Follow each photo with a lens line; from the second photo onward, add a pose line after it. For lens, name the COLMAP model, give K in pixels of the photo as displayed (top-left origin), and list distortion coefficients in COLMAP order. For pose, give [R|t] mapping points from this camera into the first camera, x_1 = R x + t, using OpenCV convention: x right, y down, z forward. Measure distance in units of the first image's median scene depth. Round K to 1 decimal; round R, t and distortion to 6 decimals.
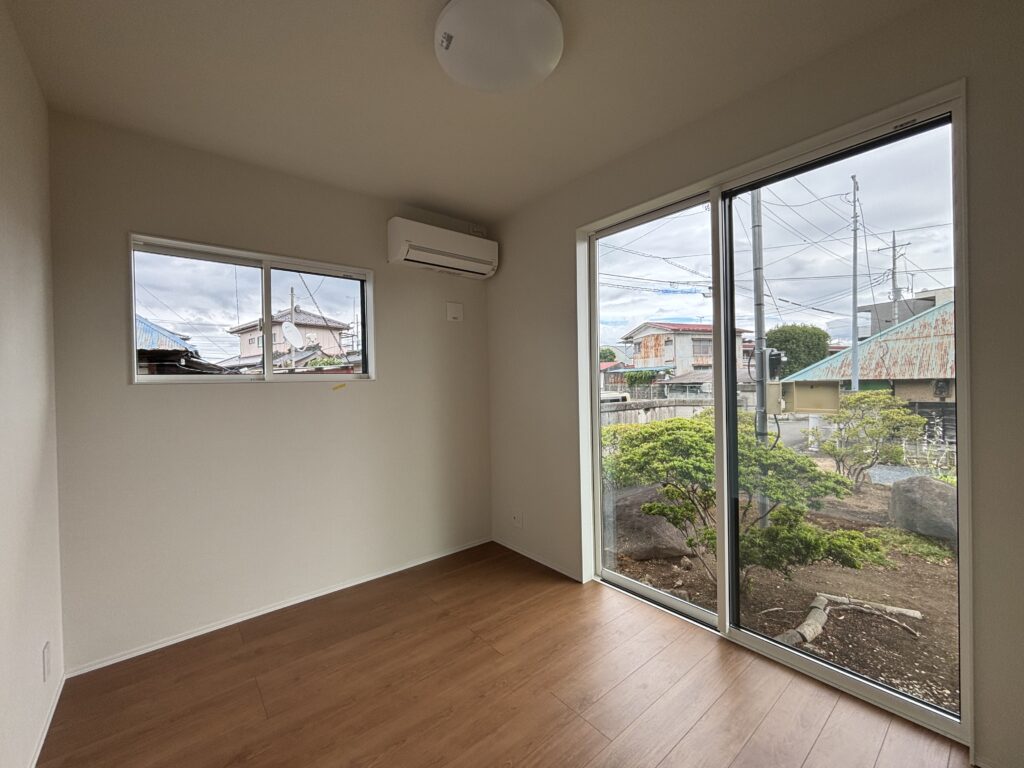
lens RADIAL K [[423.9, 0, 507.6], [0, 423.9, 384.3], [0, 0, 1]] dist [0.001732, -0.000852]
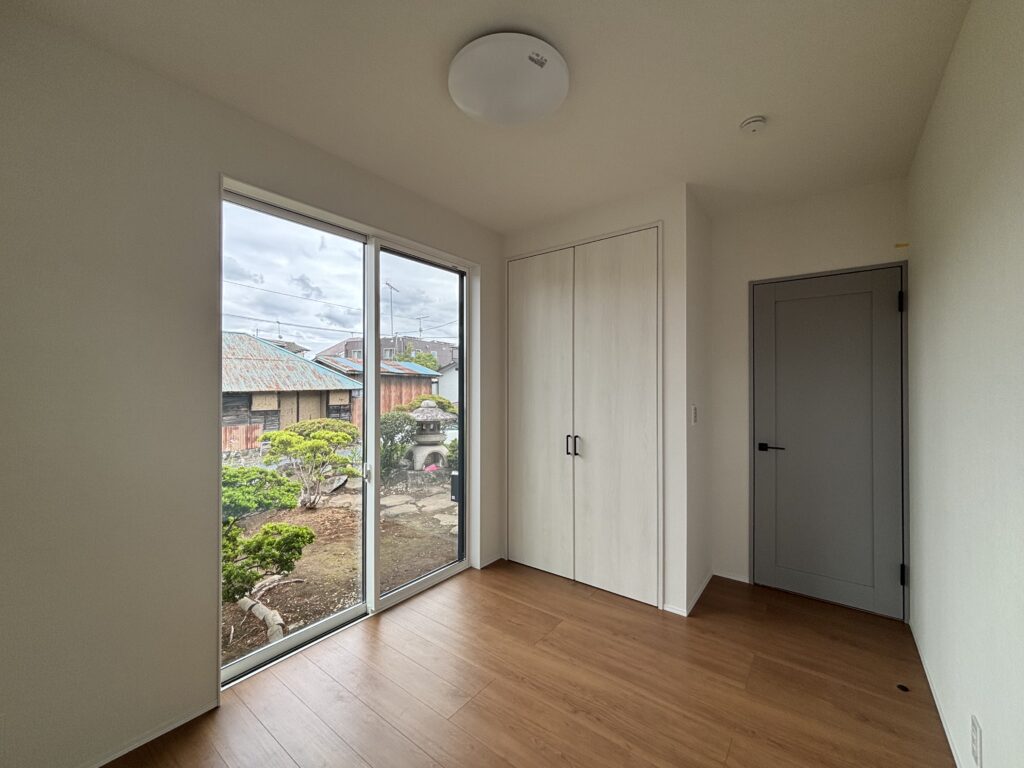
lens RADIAL K [[423.9, 0, 507.6], [0, 423.9, 384.3], [0, 0, 1]] dist [0.001732, -0.000852]
pose [[-0.230650, 0.027964, 0.972635, -0.569392], [0.010455, 0.999600, -0.026260, -0.008751], [-0.972981, 0.004112, -0.230851, 0.687375]]
